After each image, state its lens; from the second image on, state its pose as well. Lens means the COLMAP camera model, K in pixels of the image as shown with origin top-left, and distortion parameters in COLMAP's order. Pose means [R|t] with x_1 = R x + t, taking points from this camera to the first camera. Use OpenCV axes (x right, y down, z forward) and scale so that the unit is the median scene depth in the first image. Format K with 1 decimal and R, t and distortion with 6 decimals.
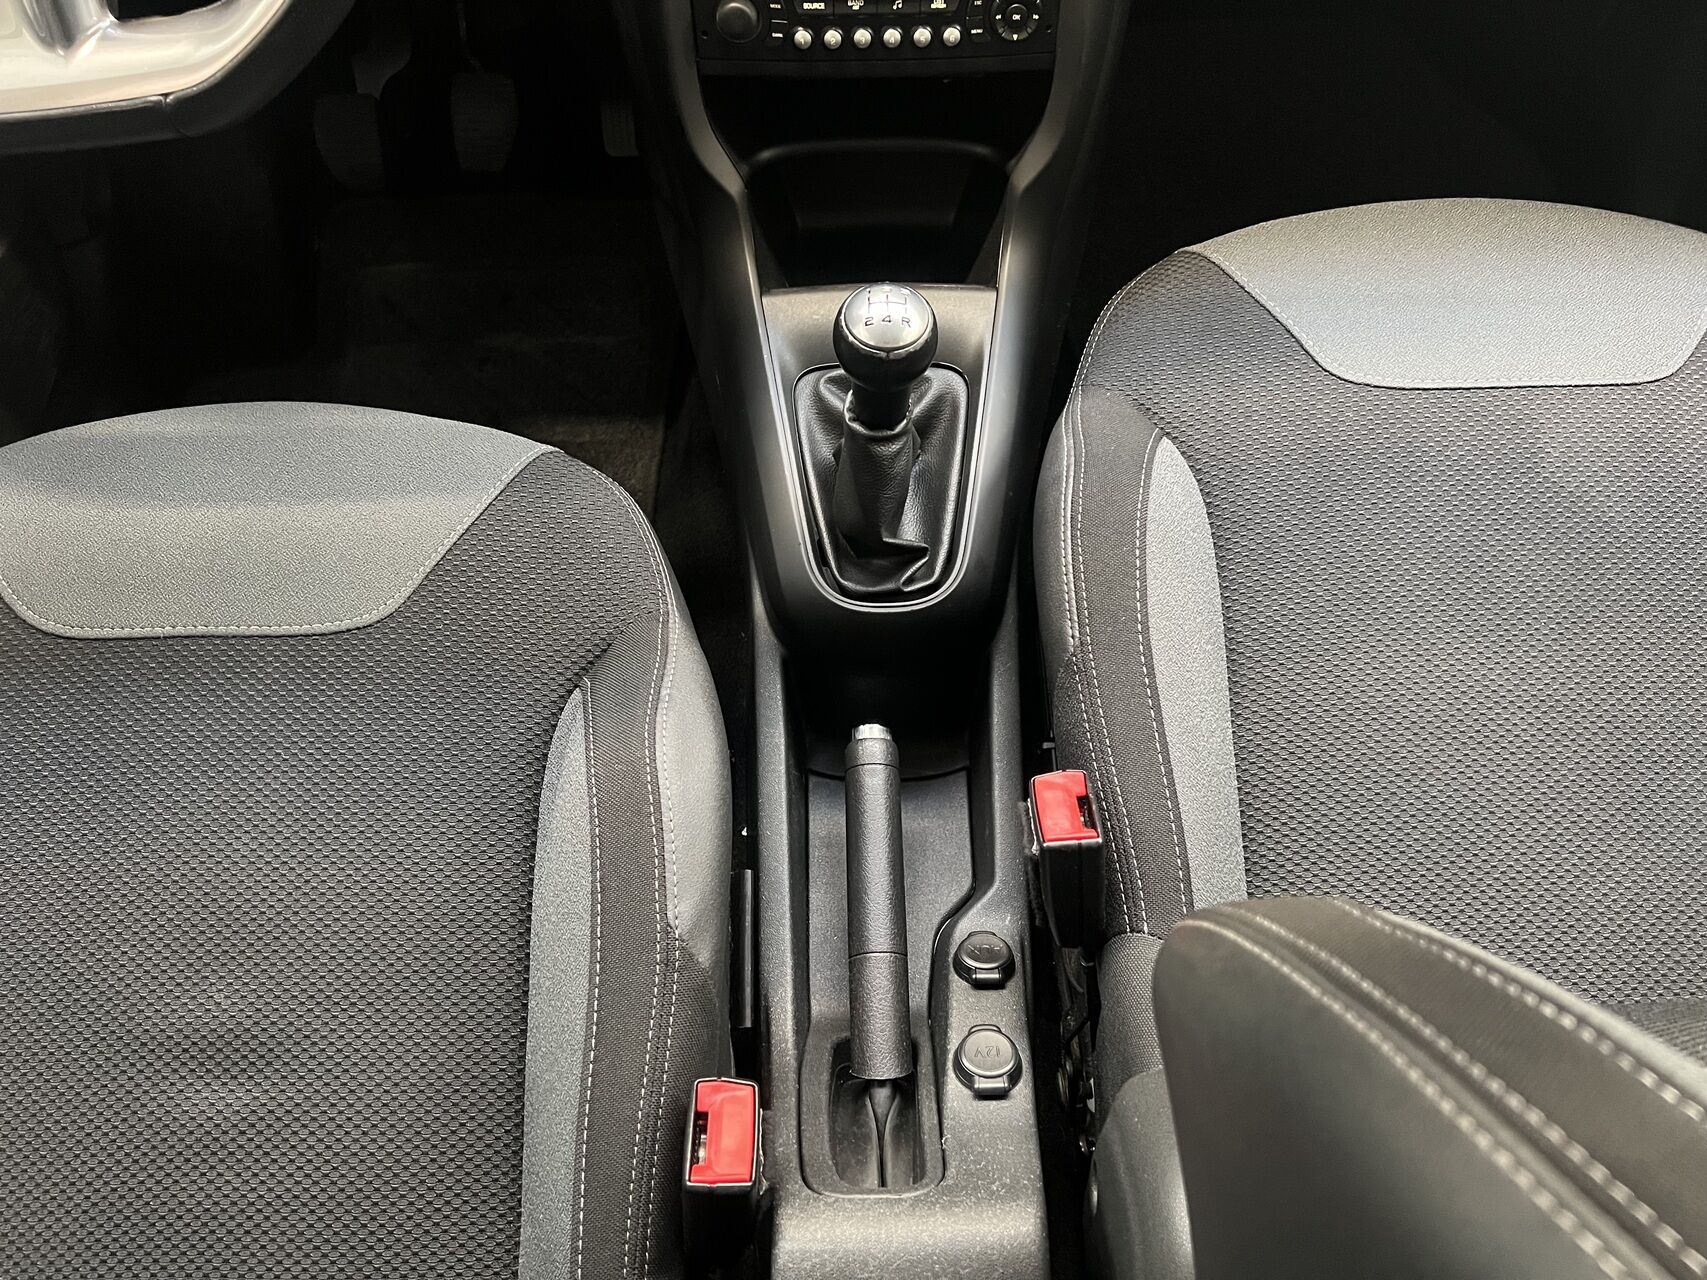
lens RADIAL K [[1303.8, 0, 866.0], [0, 1303.8, 655.0], [0, 0, 1]] dist [0.046840, -0.053814]
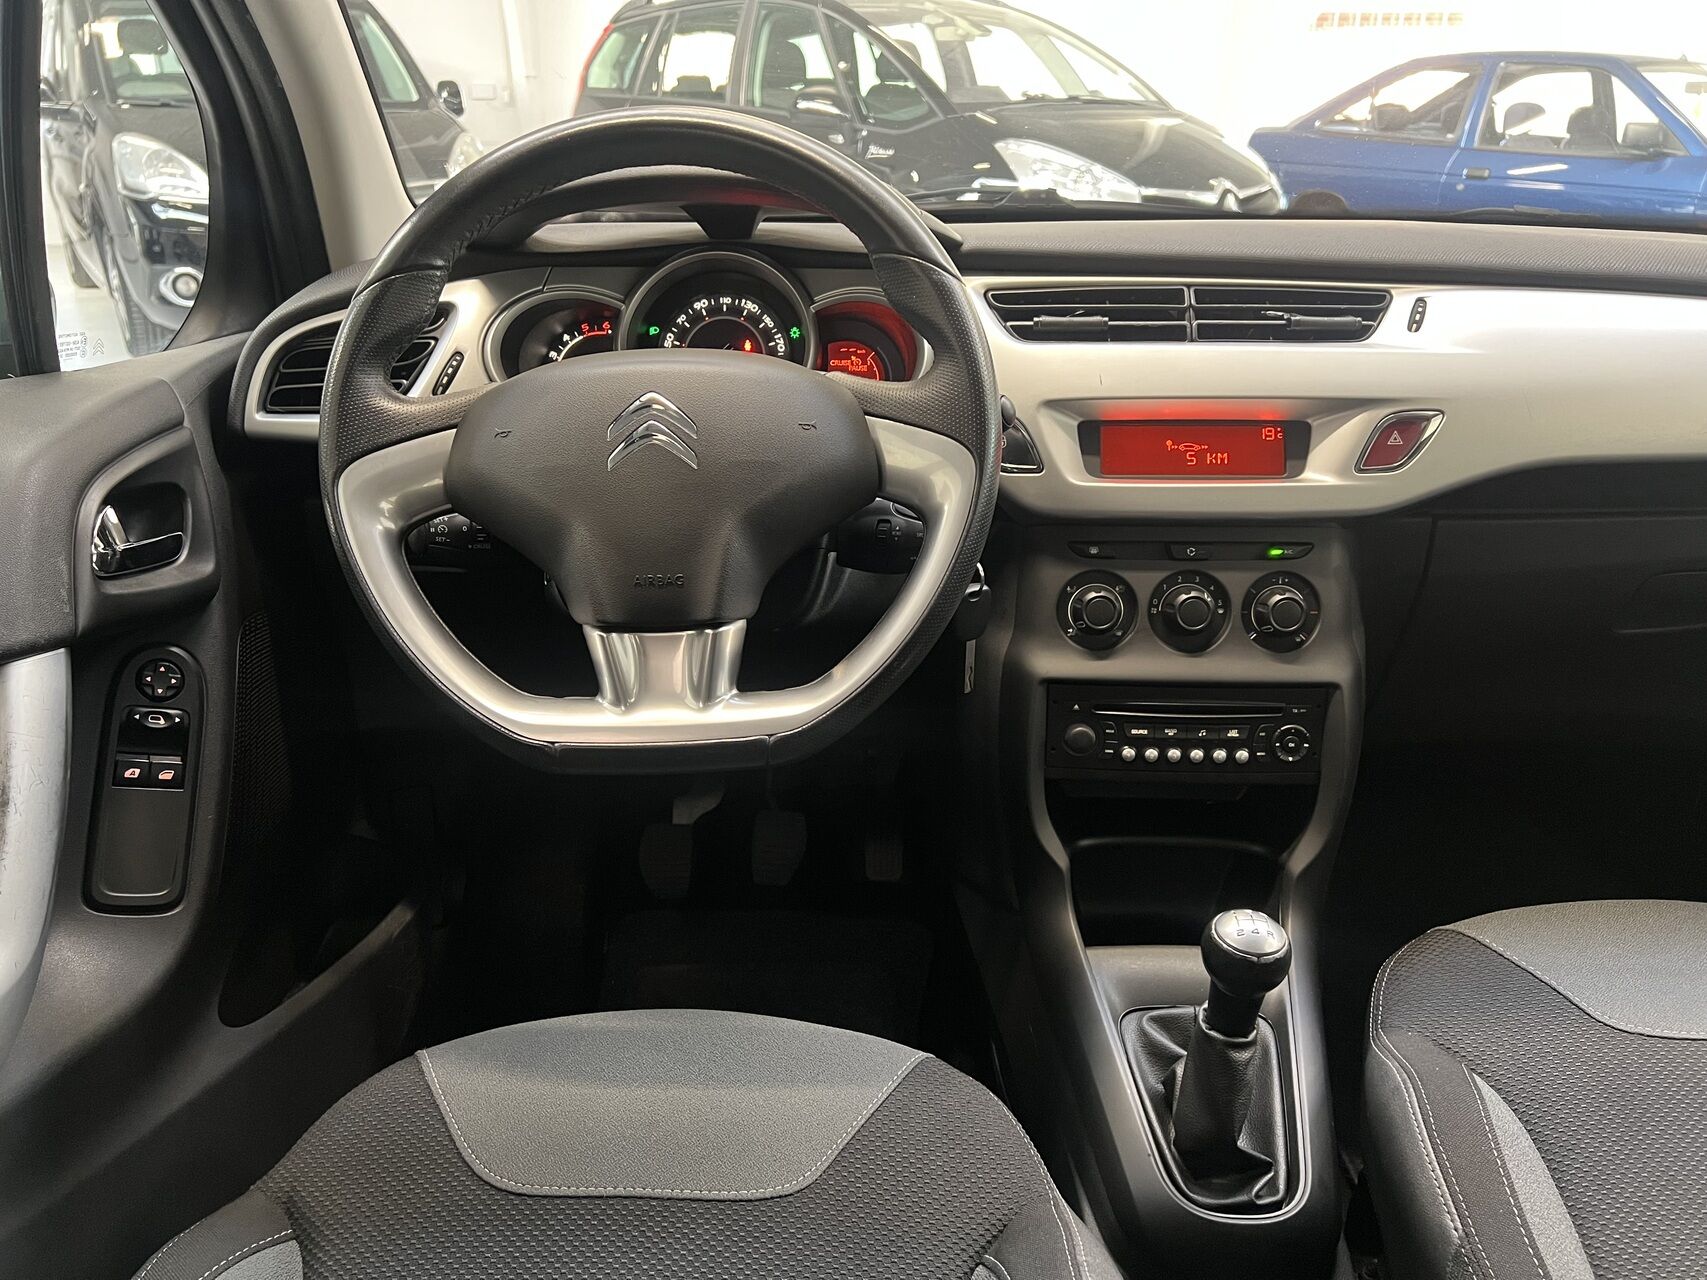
lens RADIAL K [[1303.8, 0, 850.9], [0, 1303.8, 651.1], [0, 0, 1]] dist [0.046840, -0.053814]
pose [[0.998799, 0.027603, -0.040477, -0.269838], [-0.045921, 0.815383, -0.577098, 0.217101], [0.017074, 0.578264, 0.815671, -0.143159]]
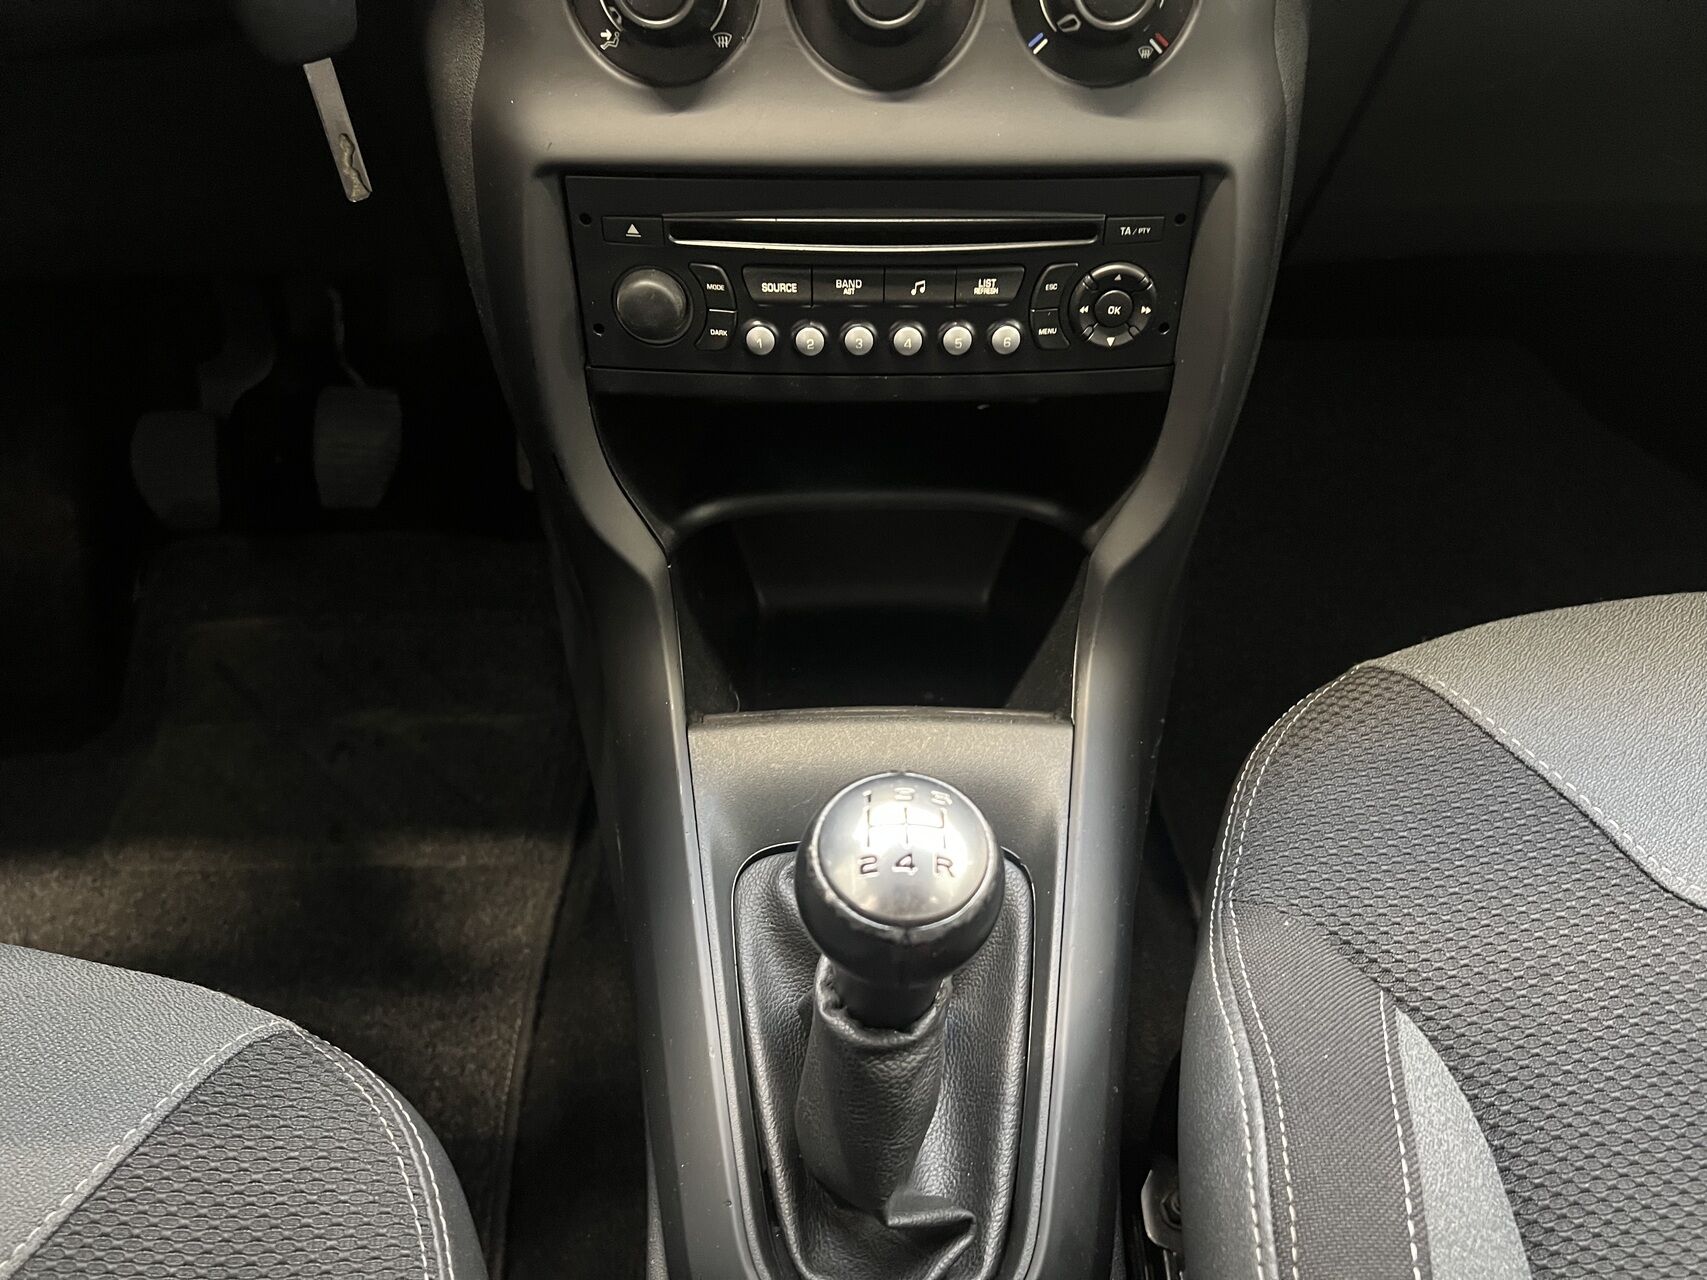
lens RADIAL K [[1303.8, 0, 857.8], [0, 1303.8, 664.0], [0, 0, 1]] dist [0.046840, -0.053814]
pose [[0.999901, 0.012755, 0.005998, -0.004776], [-0.011179, 0.976825, -0.213749, -0.187832], [-0.008586, 0.213661, 0.976870, 0.427987]]
